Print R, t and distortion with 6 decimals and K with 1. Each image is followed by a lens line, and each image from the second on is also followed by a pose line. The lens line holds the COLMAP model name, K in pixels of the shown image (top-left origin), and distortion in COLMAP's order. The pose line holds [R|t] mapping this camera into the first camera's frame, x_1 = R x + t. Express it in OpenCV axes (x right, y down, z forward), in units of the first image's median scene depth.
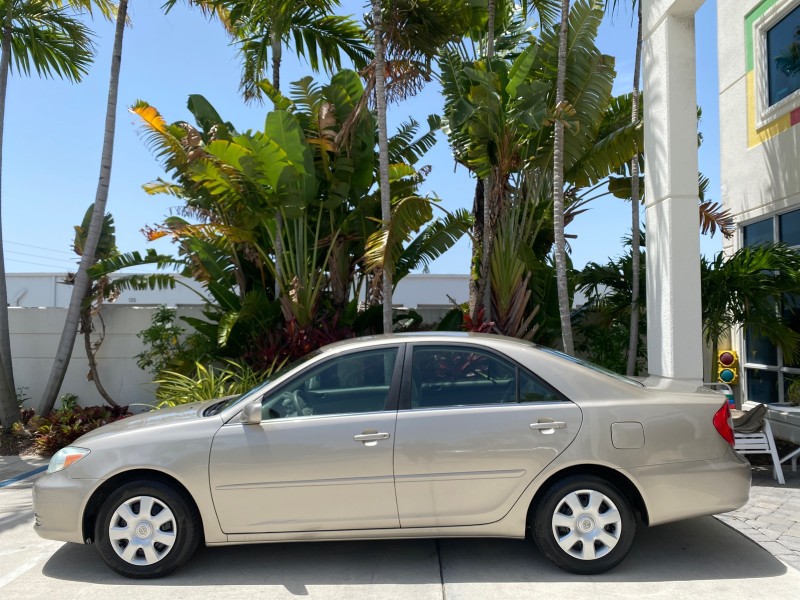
lens RADIAL K [[616.2, 0, 397.7], [0, 616.2, 302.1], [0, 0, 1]] dist [0.011302, -0.013597]
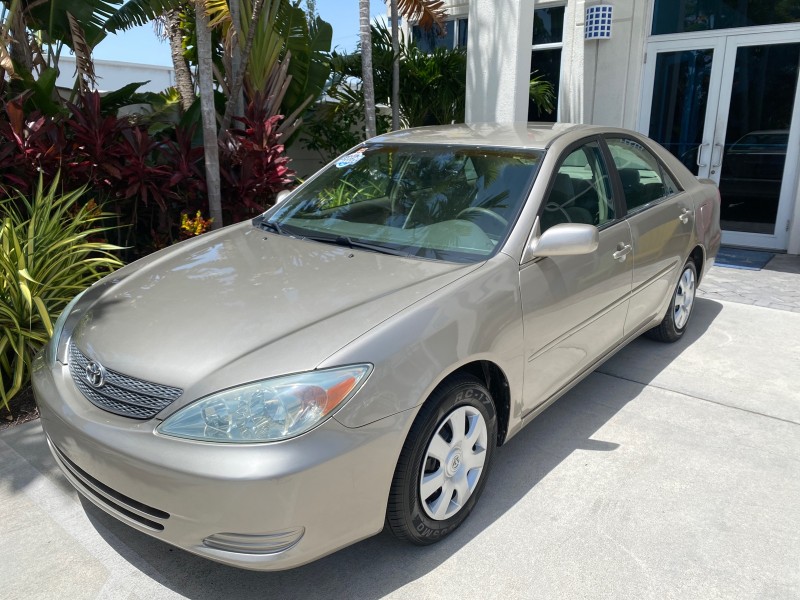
lens RADIAL K [[616.2, 0, 398.1], [0, 616.2, 294.4], [0, 0, 1]] dist [0.011302, -0.013597]
pose [[0.625924, -0.198016, 0.754327, -0.377399], [-0.037330, 0.958513, 0.282592, 0.023099], [-0.778990, -0.205041, 0.592565, 0.319816]]
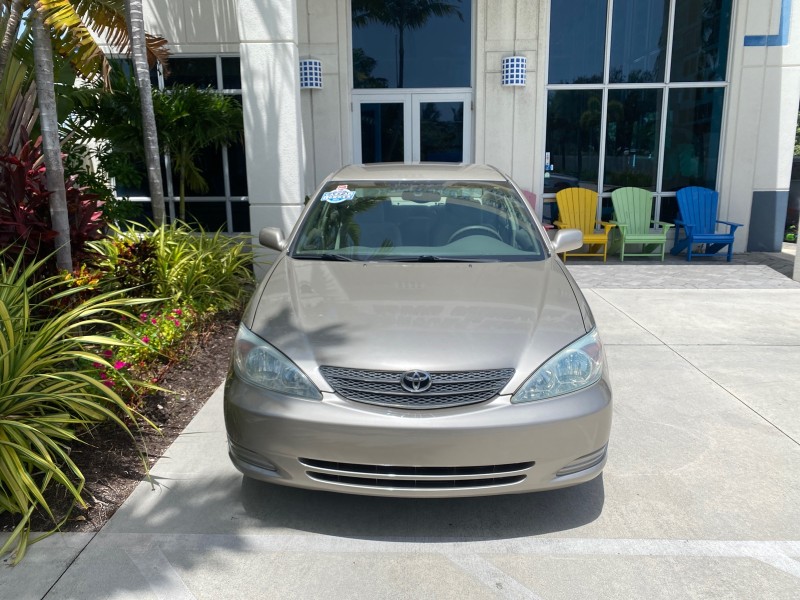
lens RADIAL K [[616.2, 0, 397.2], [0, 616.2, 300.0], [0, 0, 1]] dist [0.011302, -0.013597]
pose [[0.004899, -0.213843, 0.976856, -0.535796], [-0.035086, 0.976229, 0.213881, 0.030445], [-0.999372, -0.035321, -0.002720, 0.555212]]
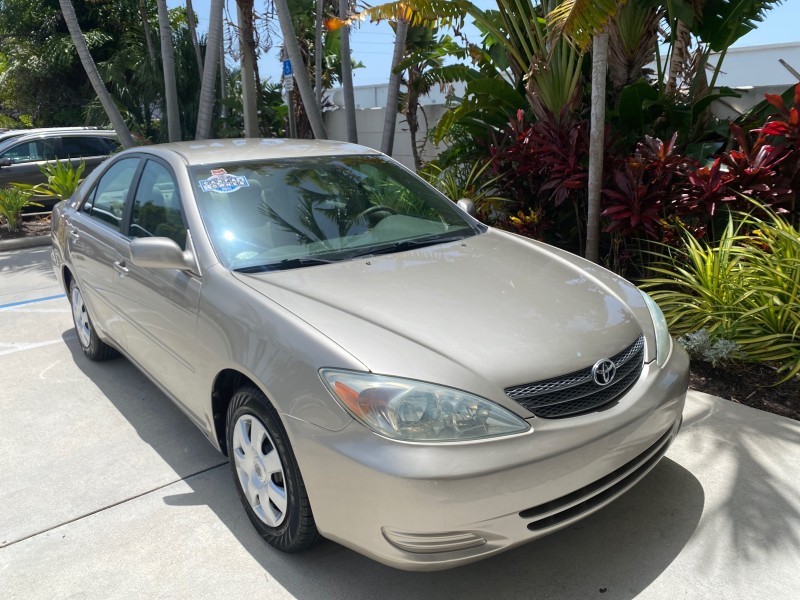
lens RADIAL K [[616.2, 0, 399.0], [0, 616.2, 303.5], [0, 0, 1]] dist [0.011302, -0.013597]
pose [[-0.653733, -0.163226, 0.738912, -0.397277], [0.017154, 0.973012, 0.230116, 0.041823], [-0.756531, 0.163110, -0.633290, 0.749908]]
